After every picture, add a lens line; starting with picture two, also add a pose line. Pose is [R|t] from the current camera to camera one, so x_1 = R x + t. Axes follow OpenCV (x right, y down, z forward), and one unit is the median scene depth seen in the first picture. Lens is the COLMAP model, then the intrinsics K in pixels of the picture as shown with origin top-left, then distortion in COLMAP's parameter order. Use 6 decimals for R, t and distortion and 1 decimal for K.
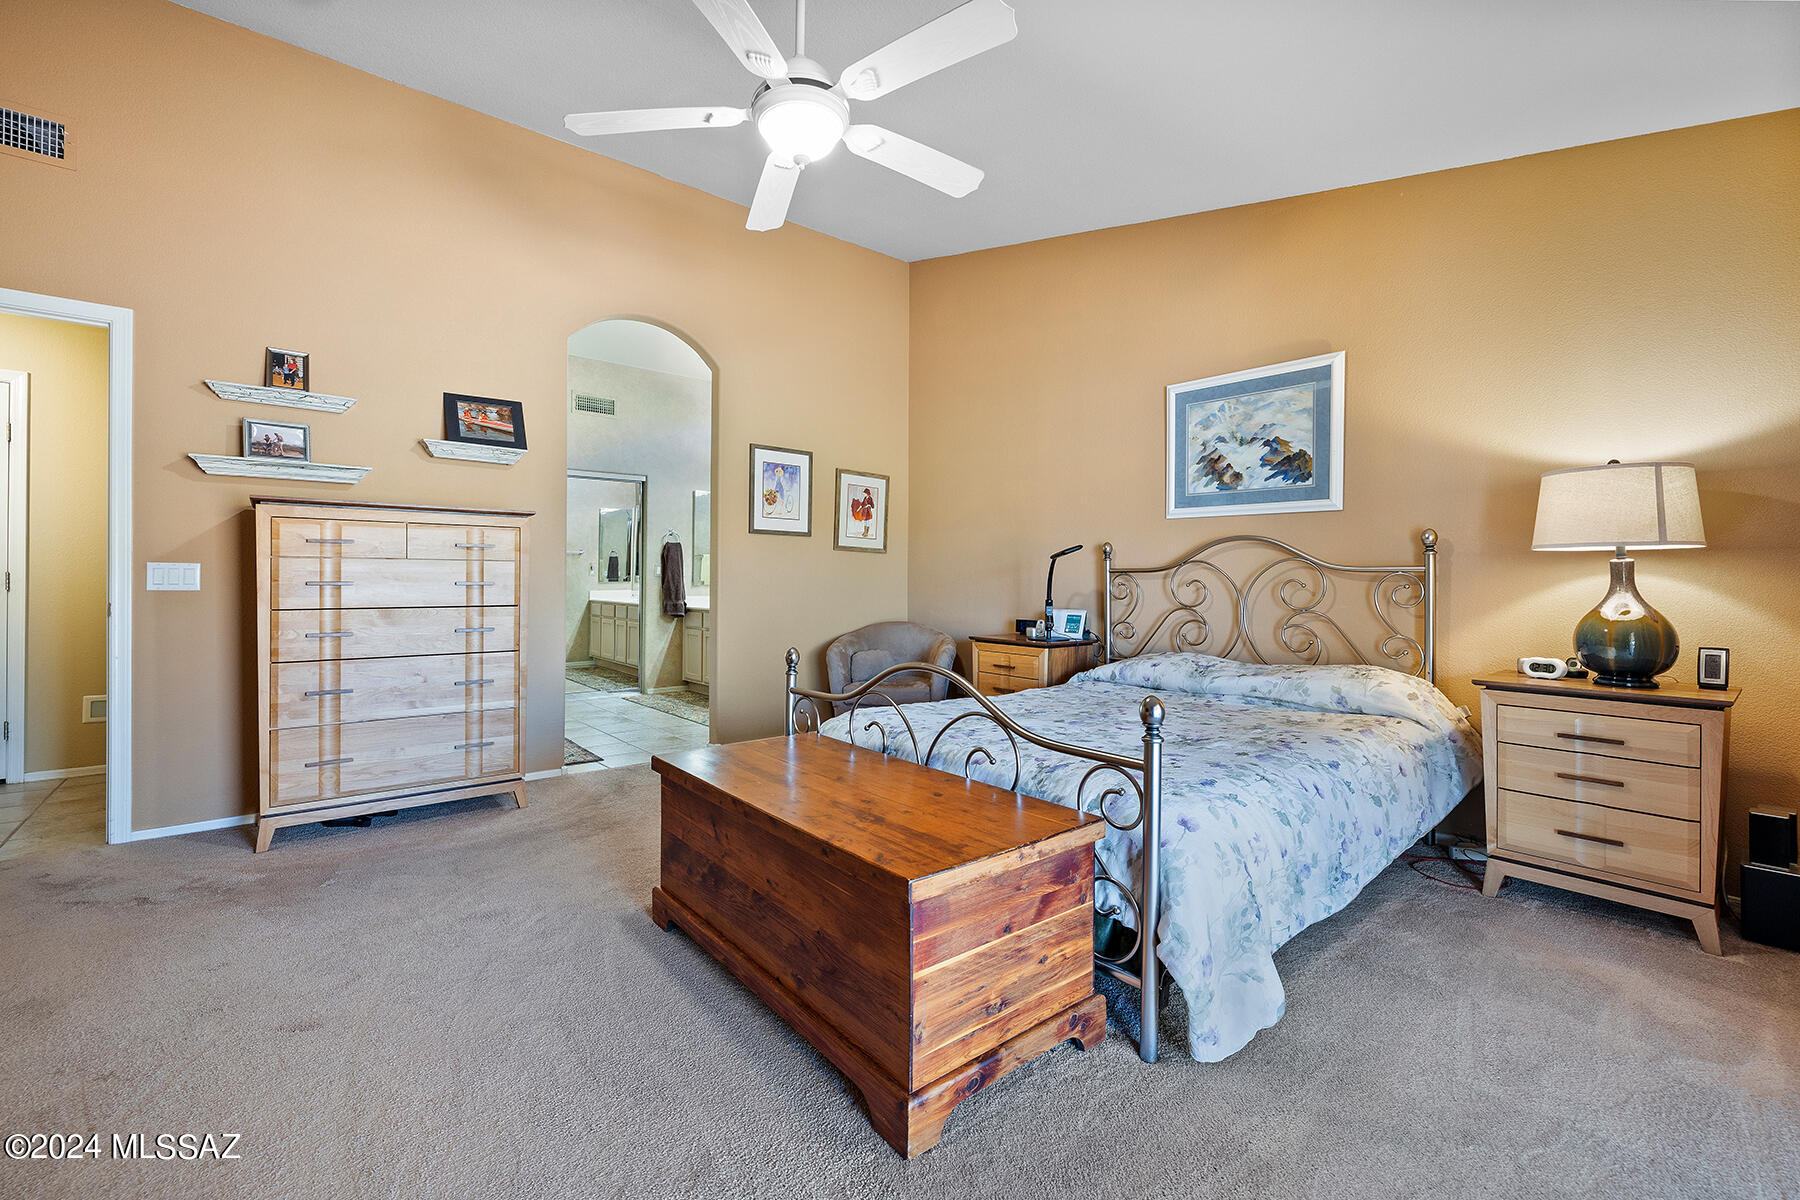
lens RADIAL K [[771.2, 0, 904.1], [0, 771.2, 570.2], [0, 0, 1]] dist [-0.001176, -0.000084]
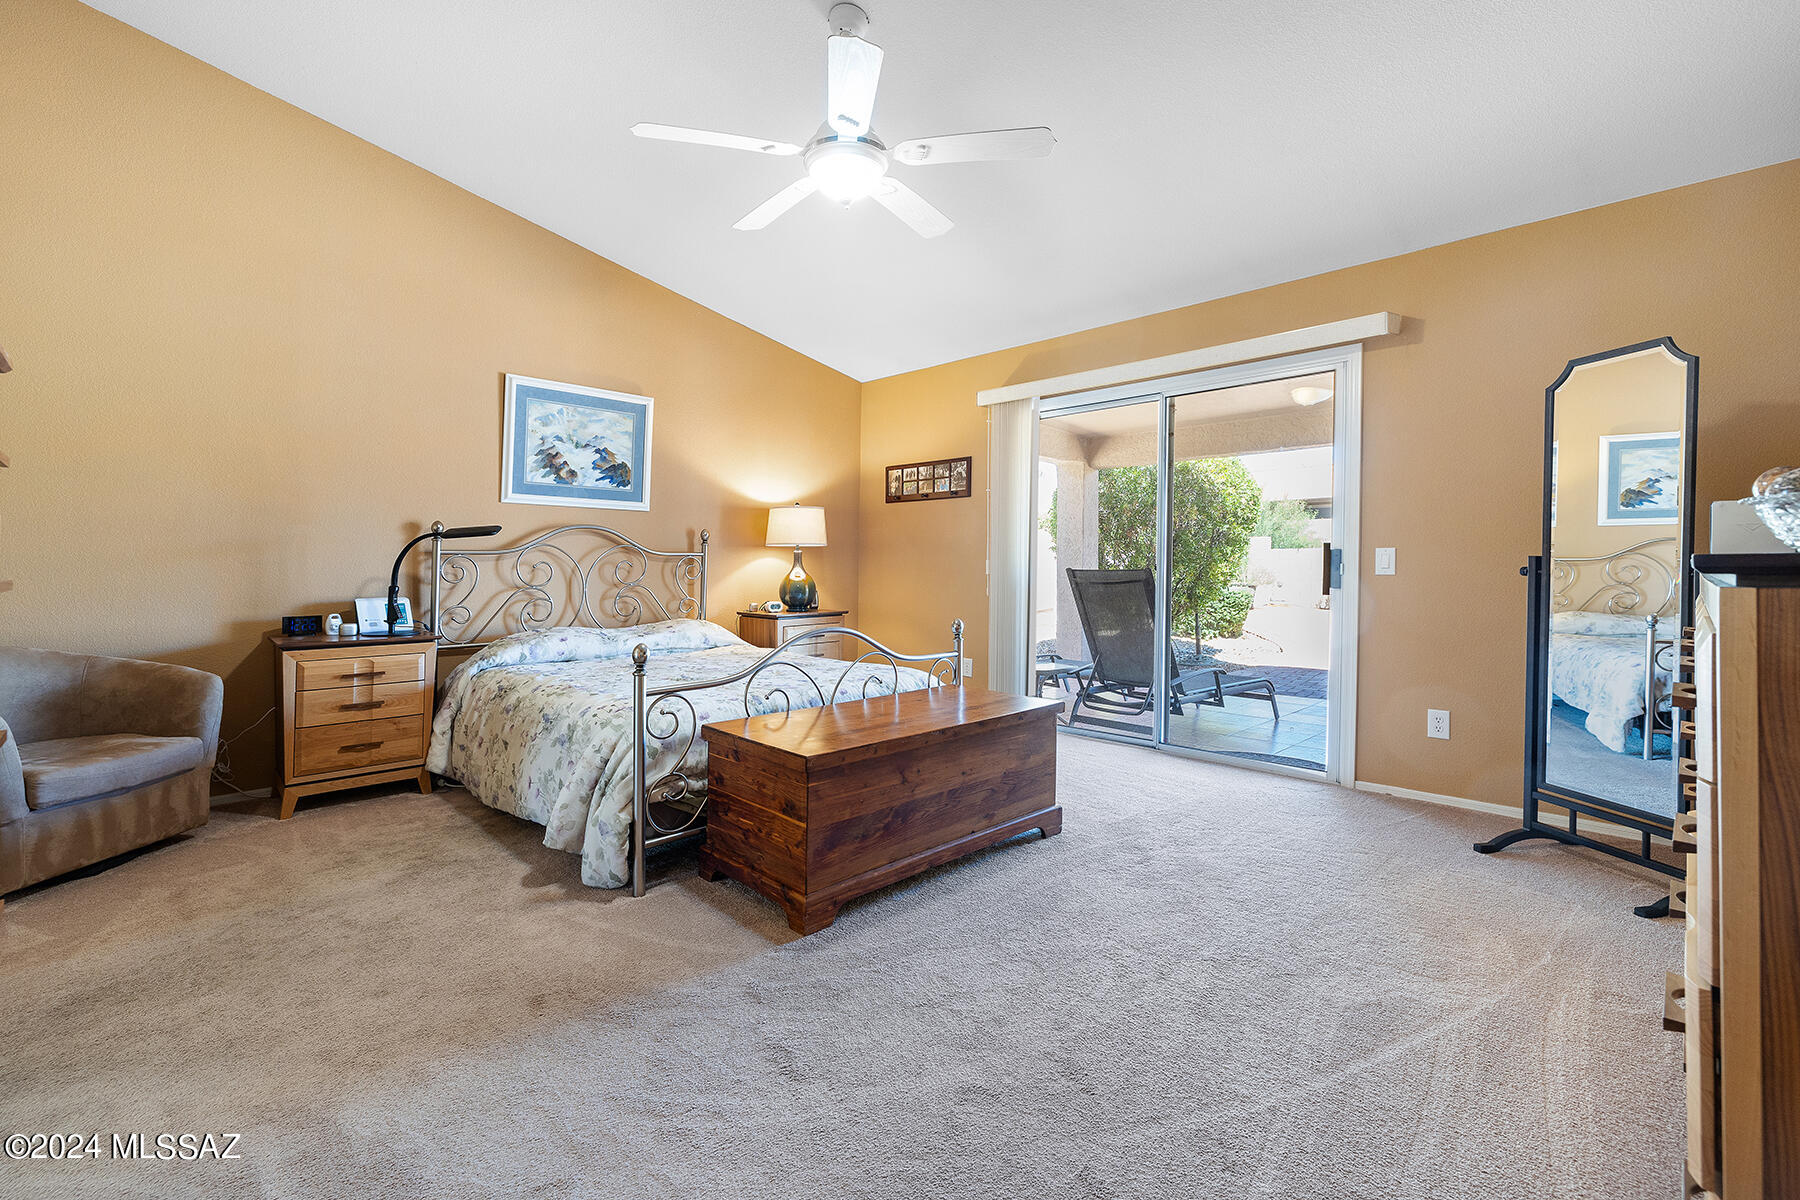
lens RADIAL K [[771.2, 0, 884.2], [0, 771.2, 561.1], [0, 0, 1]] dist [-0.001176, -0.000084]
pose [[-0.069690, -0.002712, 0.997565, -0.828533], [-0.012042, 0.999926, 0.001877, 0.004205], [-0.997496, -0.011882, -0.069717, 0.650312]]
